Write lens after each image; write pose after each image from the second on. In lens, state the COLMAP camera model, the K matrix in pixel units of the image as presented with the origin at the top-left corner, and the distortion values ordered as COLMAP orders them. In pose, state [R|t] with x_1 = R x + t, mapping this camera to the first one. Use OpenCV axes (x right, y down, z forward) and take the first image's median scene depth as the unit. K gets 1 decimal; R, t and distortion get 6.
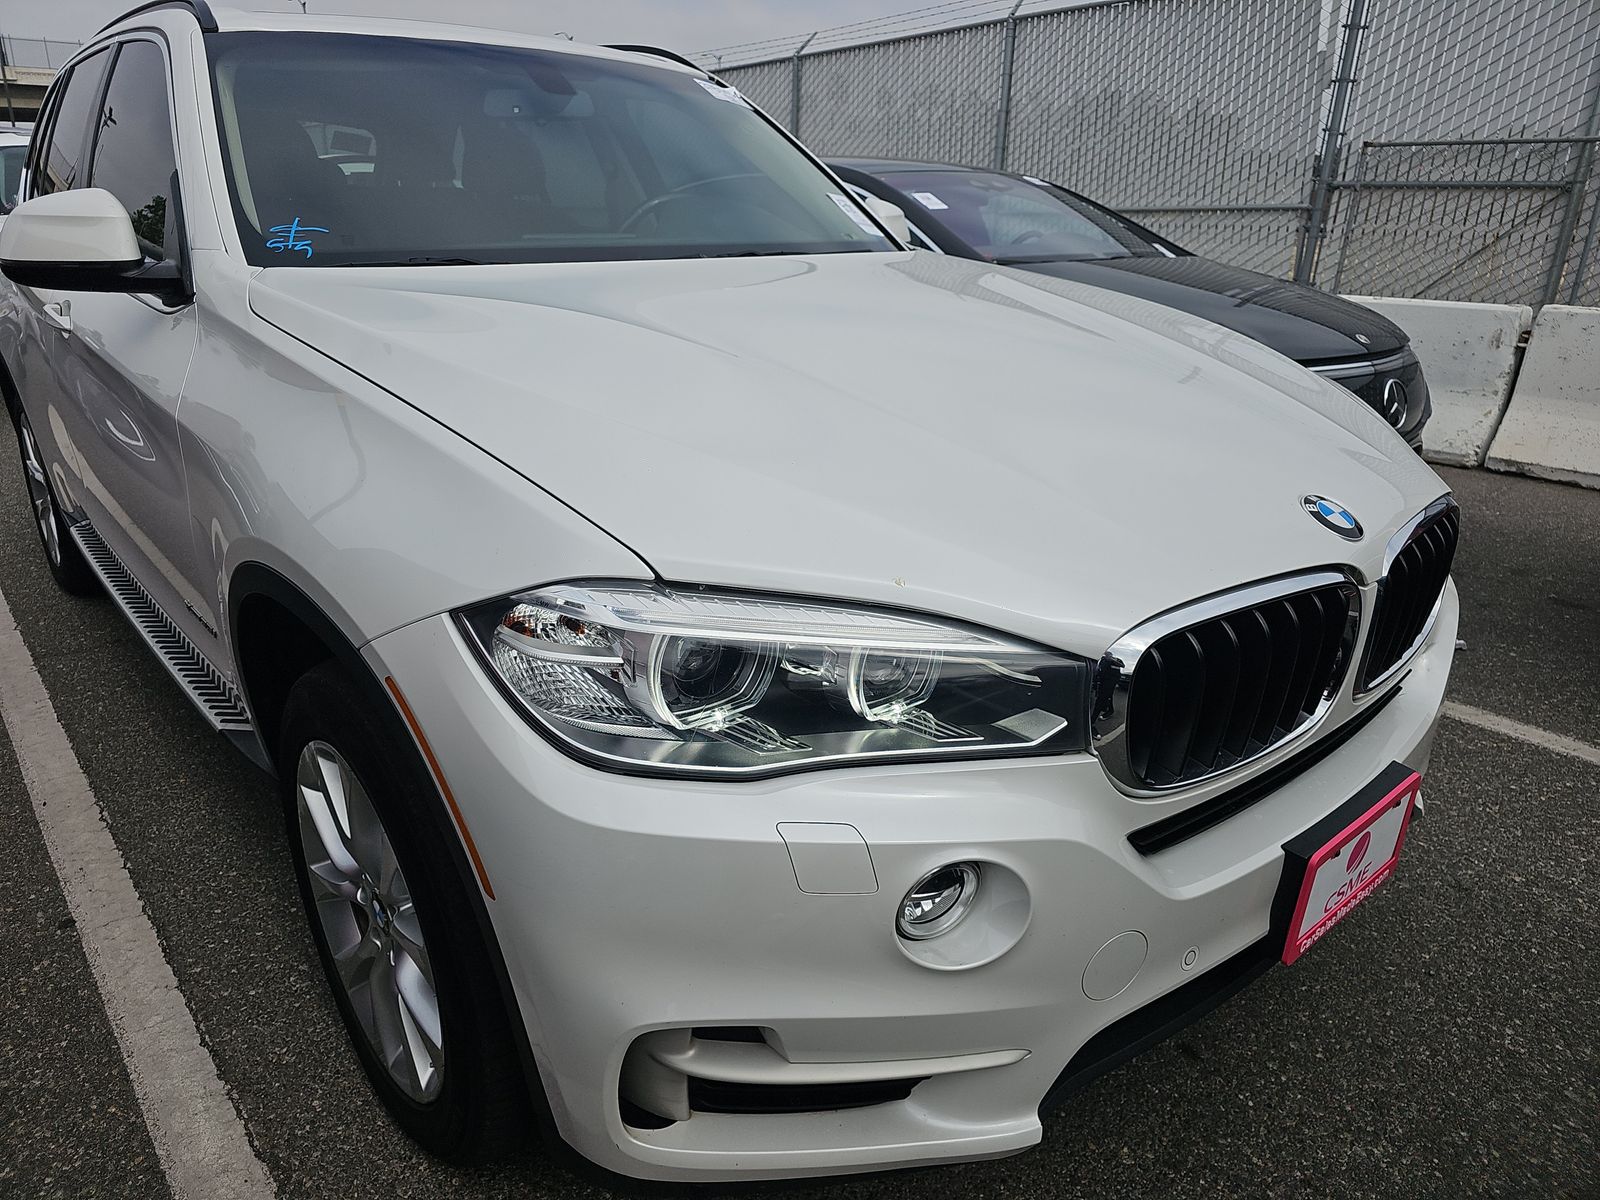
lens RADIAL K [[1058.6, 0, 798.7], [0, 1058.6, 592.0], [0, 0, 1]] dist [0.049765, -0.039378]
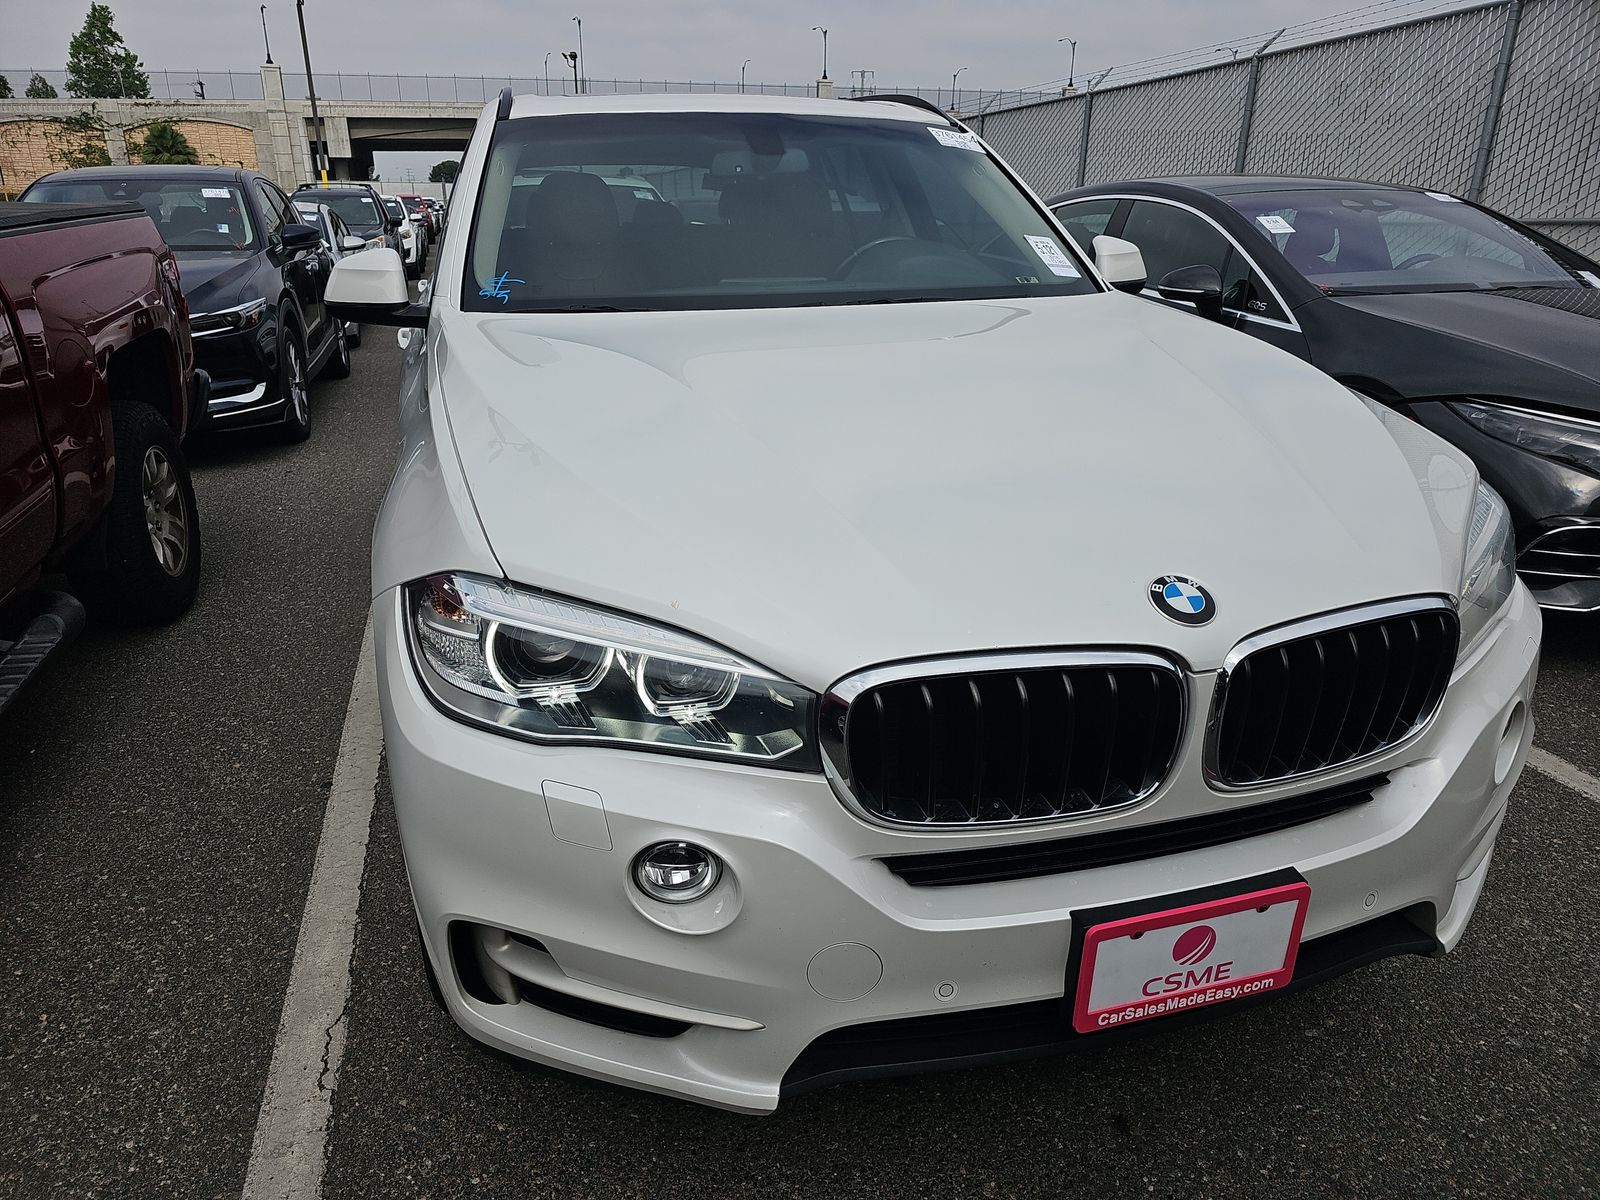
lens RADIAL K [[1058.6, 0, 796.7], [0, 1058.6, 603.8], [0, 0, 1]] dist [0.049765, -0.039378]
pose [[0.916611, 0.126605, -0.379203, 0.453602], [-0.125944, 0.991679, 0.026660, -0.039876], [0.379423, 0.023322, 0.924929, -0.042793]]
